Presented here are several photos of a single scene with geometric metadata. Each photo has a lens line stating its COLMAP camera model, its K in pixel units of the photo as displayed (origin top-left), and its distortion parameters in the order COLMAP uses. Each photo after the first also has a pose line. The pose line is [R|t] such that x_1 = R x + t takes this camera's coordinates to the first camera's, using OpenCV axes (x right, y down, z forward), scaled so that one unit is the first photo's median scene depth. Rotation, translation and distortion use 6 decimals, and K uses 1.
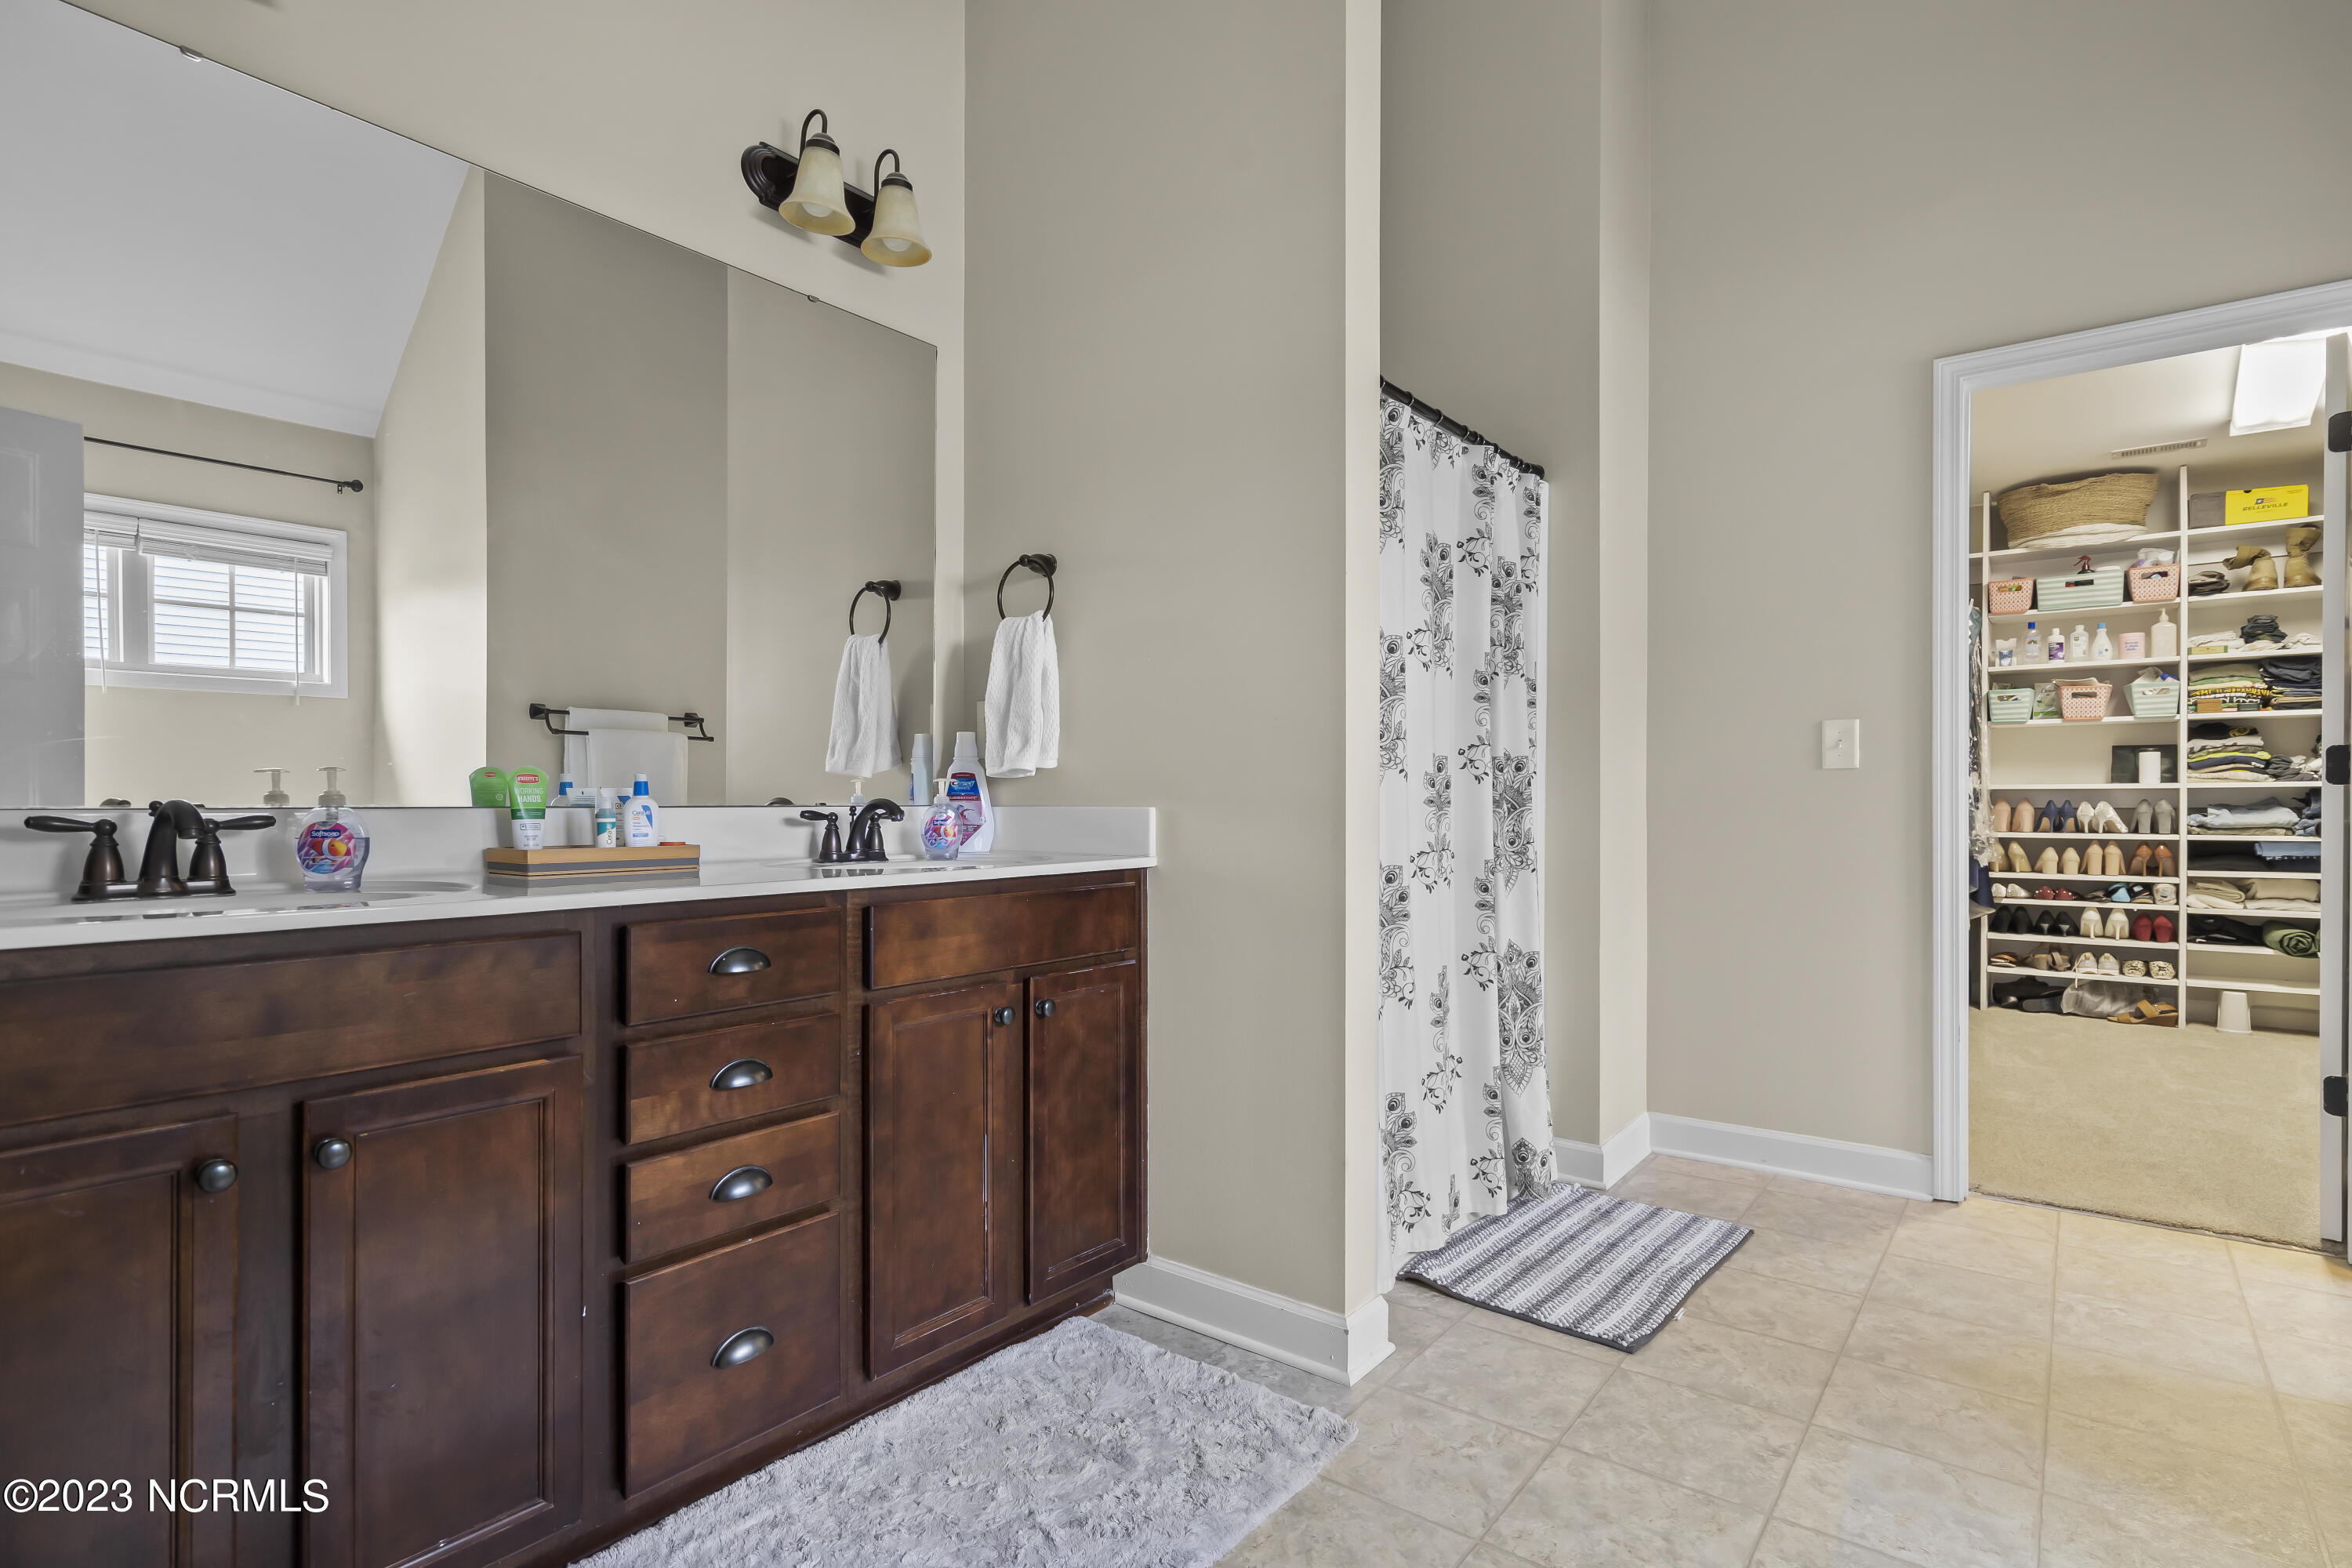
lens RADIAL K [[1146.8, 0, 1179.2], [0, 1146.8, 807.7], [0, 0, 1]] dist [0.001855, 0.001799]
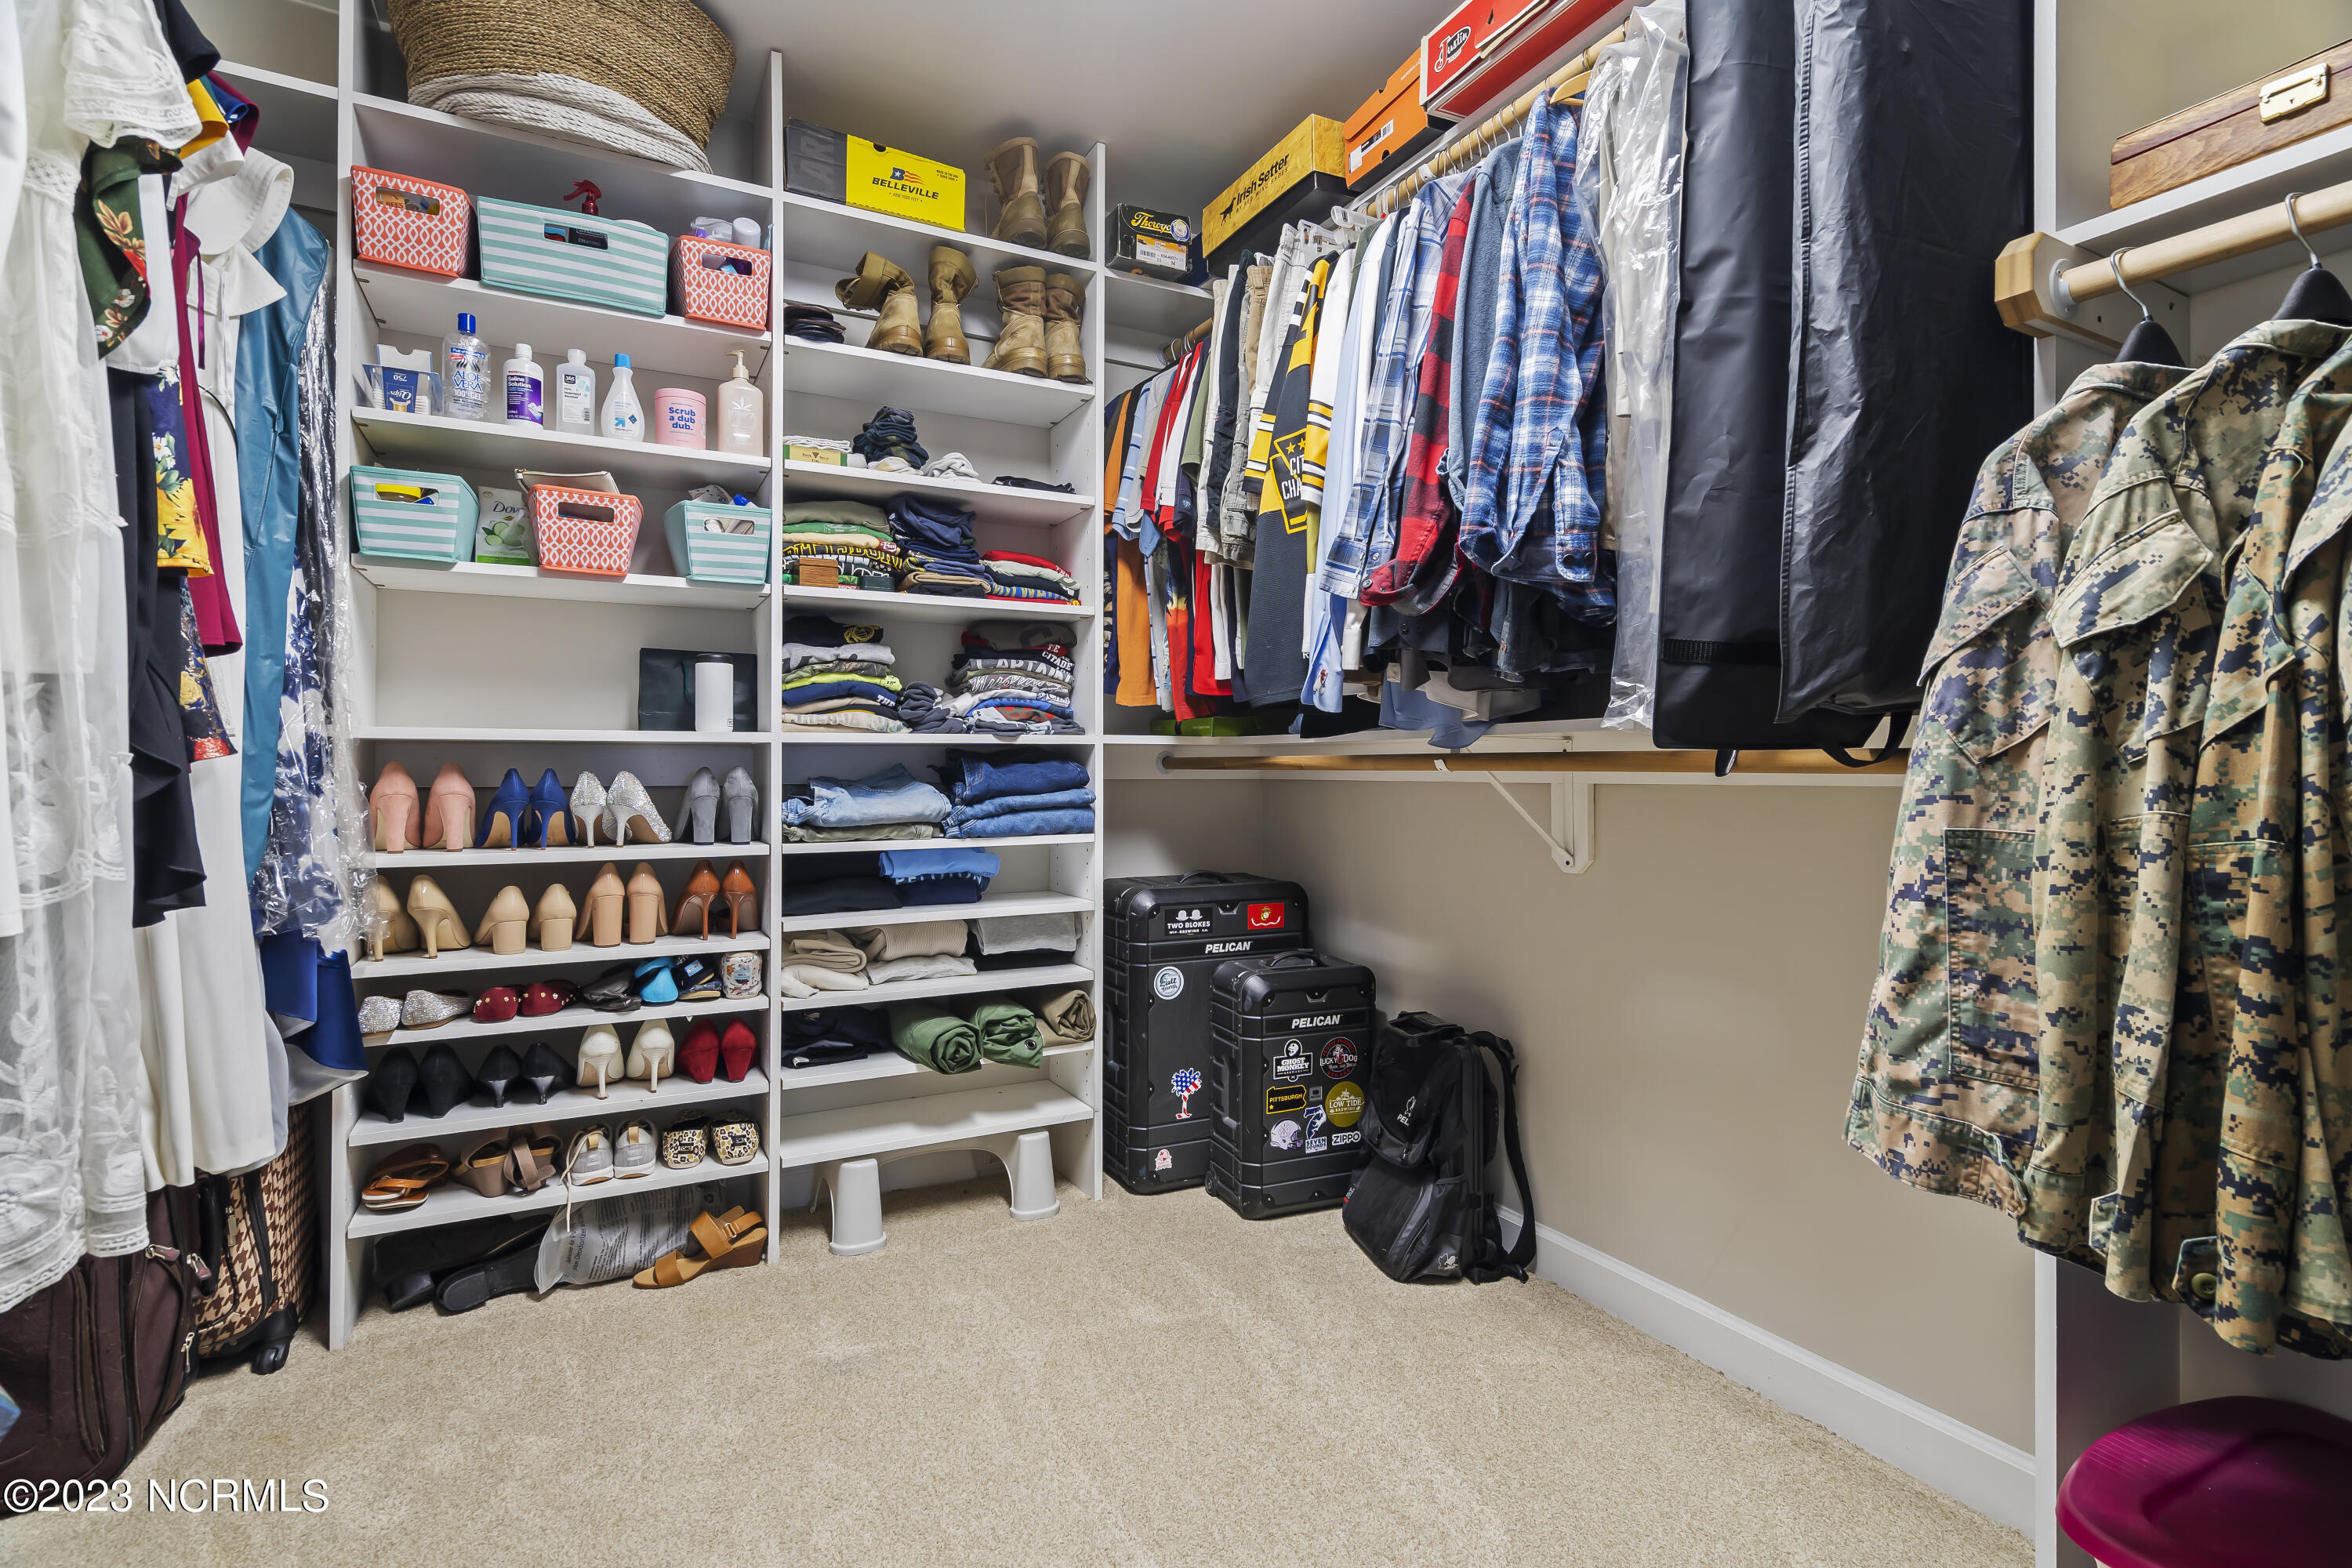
lens RADIAL K [[1097.8, 0, 1185.4], [0, 1097.8, 762.2], [0, 0, 1]] dist [-0.004417, 0.000174]
pose [[0.396893, 0.004886, 0.917852, 0.526248], [0.001574, 0.999981, -0.006004, -0.006388], [-0.917864, 0.003828, 0.396878, 0.664463]]
